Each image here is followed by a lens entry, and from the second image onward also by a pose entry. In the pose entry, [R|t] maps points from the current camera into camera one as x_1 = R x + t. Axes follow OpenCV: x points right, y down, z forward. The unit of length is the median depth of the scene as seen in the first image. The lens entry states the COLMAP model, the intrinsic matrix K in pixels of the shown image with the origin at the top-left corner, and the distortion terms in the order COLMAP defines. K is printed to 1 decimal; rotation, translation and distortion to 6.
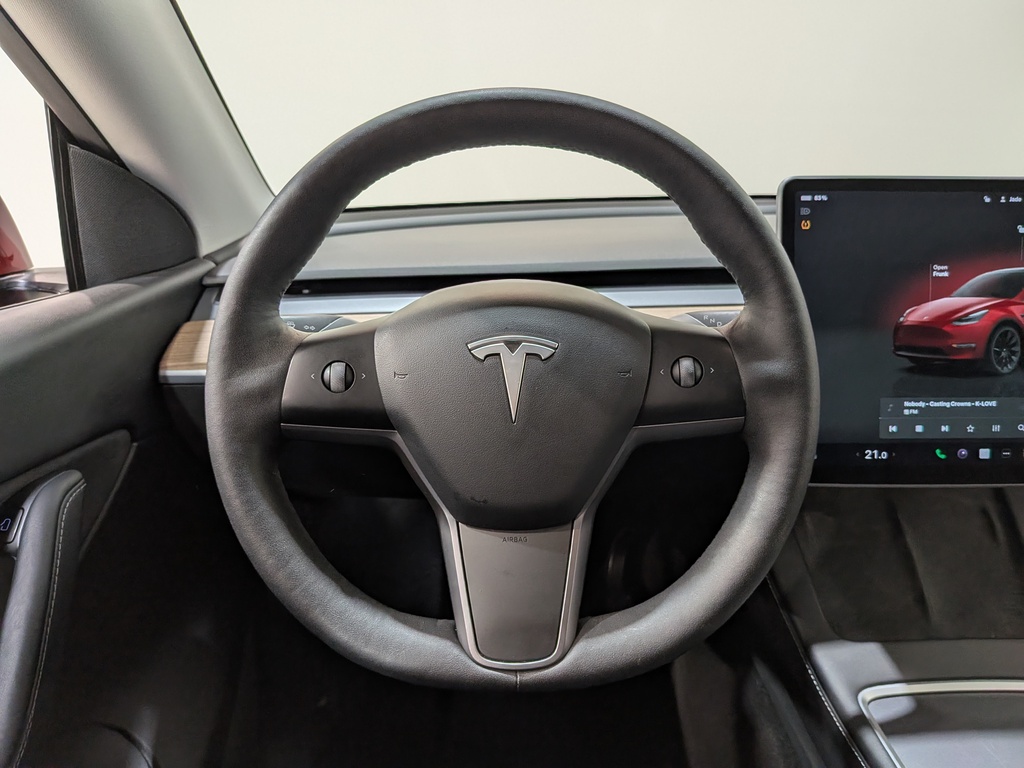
lens RADIAL K [[745.6, 0, 510.8], [0, 745.6, 368.0], [0, 0, 1]] dist [0.026195, -0.058466]
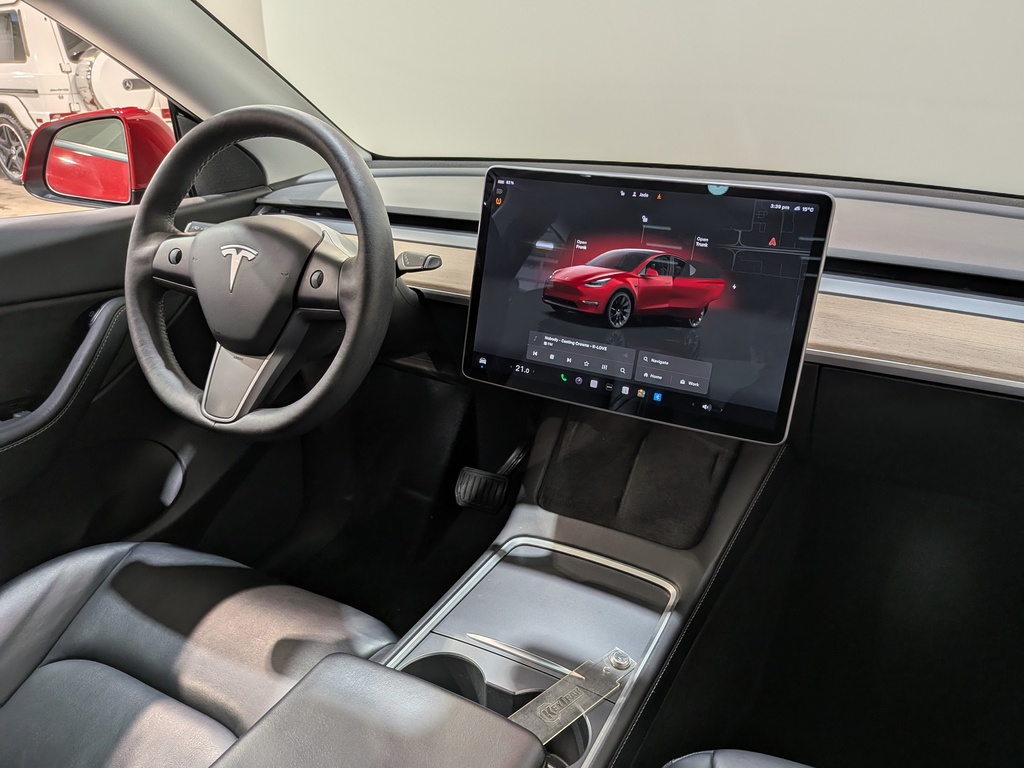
lens RADIAL K [[745.6, 0, 513.7], [0, 745.6, 391.5], [0, 0, 1]] dist [0.026195, -0.058466]
pose [[0.886516, 0.201884, -0.416333, 1.393780], [-0.152748, 0.977041, 0.148524, -0.066679], [0.436759, -0.068075, 0.896999, -0.369776]]
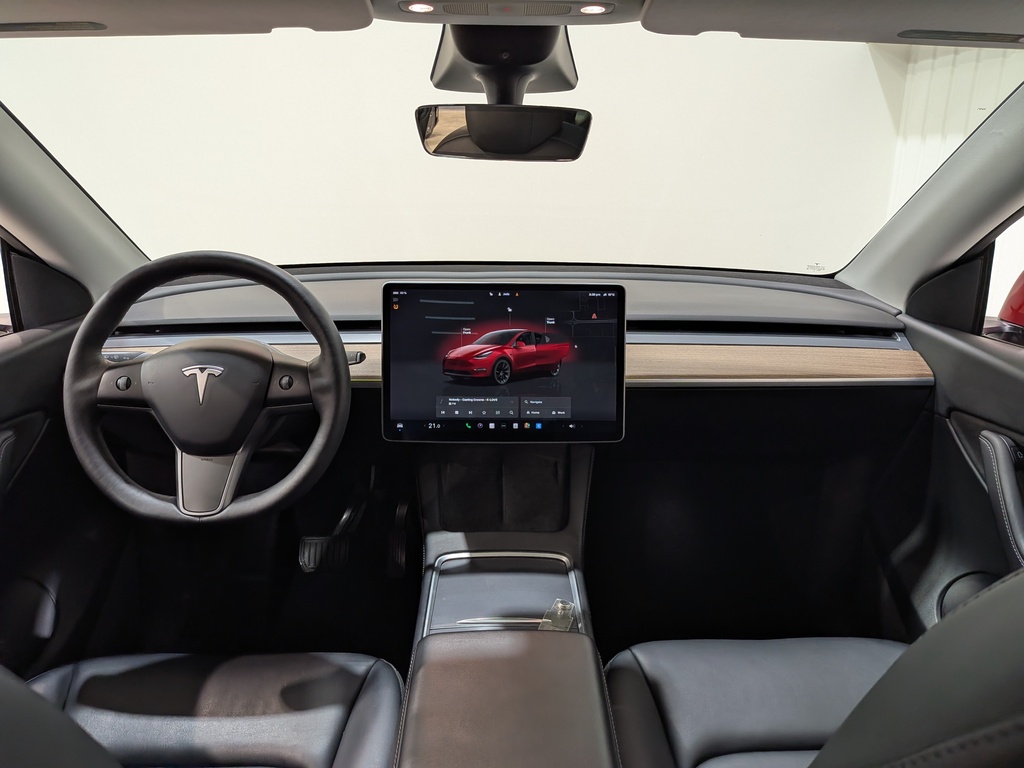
lens RADIAL K [[745.6, 0, 524.3], [0, 745.6, 369.3], [0, 0, 1]] dist [0.026195, -0.058466]
pose [[0.999538, 0.010284, 0.028608, 0.860261], [-0.010173, 0.999940, -0.004019, -0.031545], [-0.028648, 0.003726, 0.999583, -1.197938]]
